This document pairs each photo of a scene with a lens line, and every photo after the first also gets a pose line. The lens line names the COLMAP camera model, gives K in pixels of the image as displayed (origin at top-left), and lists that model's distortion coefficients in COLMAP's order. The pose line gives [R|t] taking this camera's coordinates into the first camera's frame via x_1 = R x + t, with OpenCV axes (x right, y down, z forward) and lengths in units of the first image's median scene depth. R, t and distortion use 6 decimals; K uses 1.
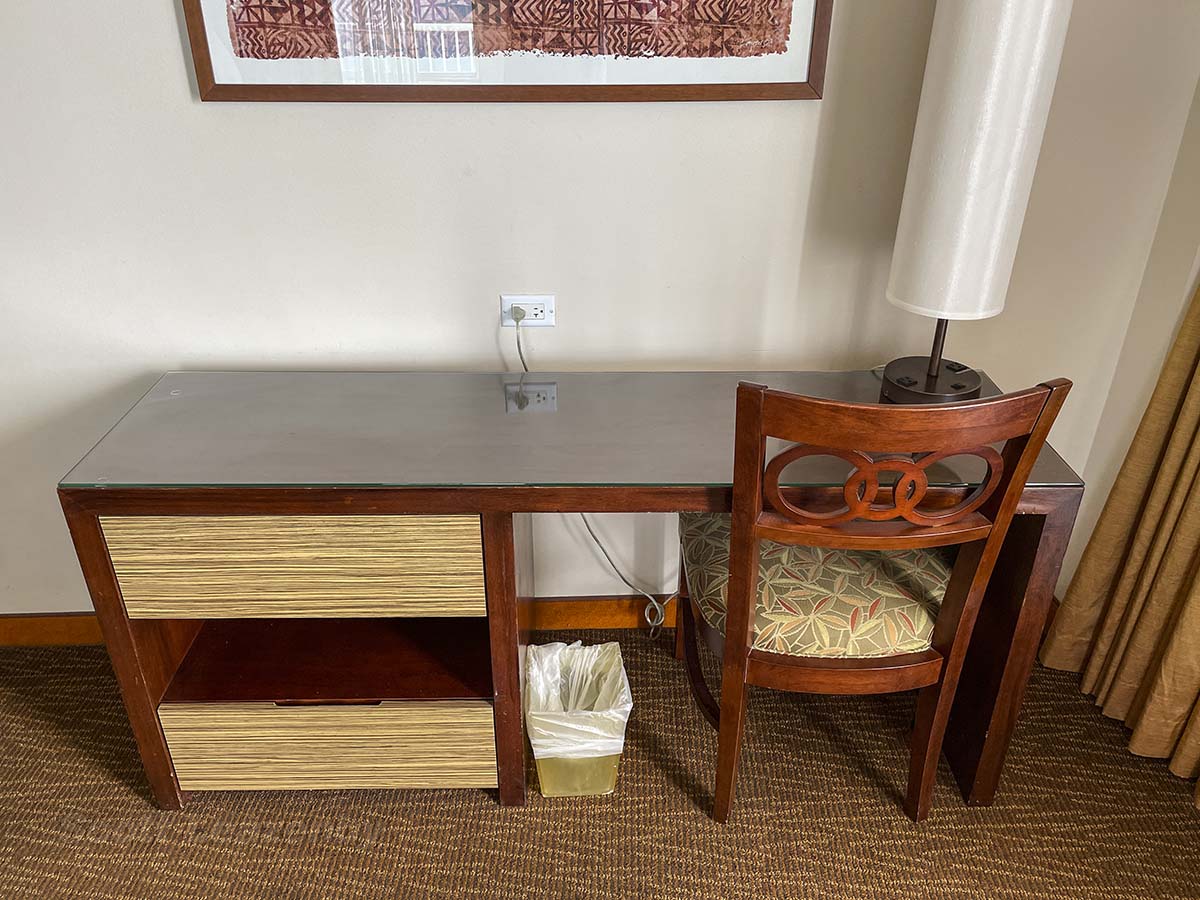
lens RADIAL K [[902.4, 0, 603.3], [0, 902.4, 453.6], [0, 0, 1]] dist [0.089223, -0.113590]
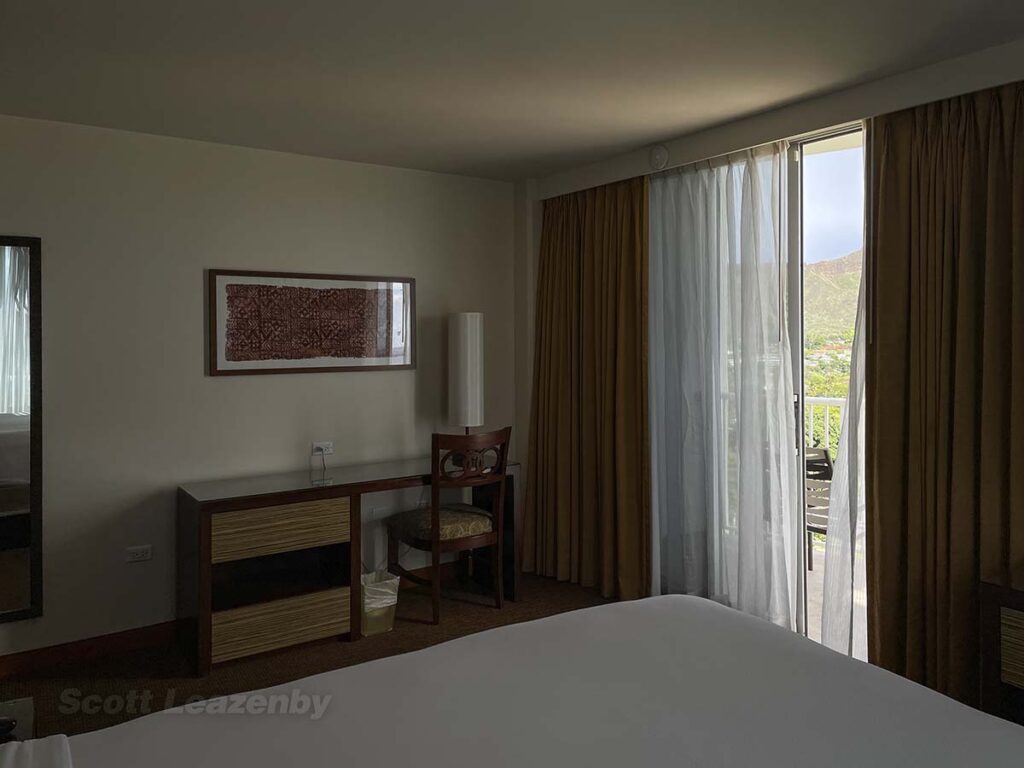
lens RADIAL K [[770.1, 0, 514.9], [0, 770.1, 387.1], [0, 0, 1]] dist [0.089223, -0.113590]
pose [[0.835930, -0.043124, 0.547139, -0.956523], [0.274382, 0.896223, -0.348568, 0.704285], [-0.475327, 0.441503, 0.761012, -1.183212]]
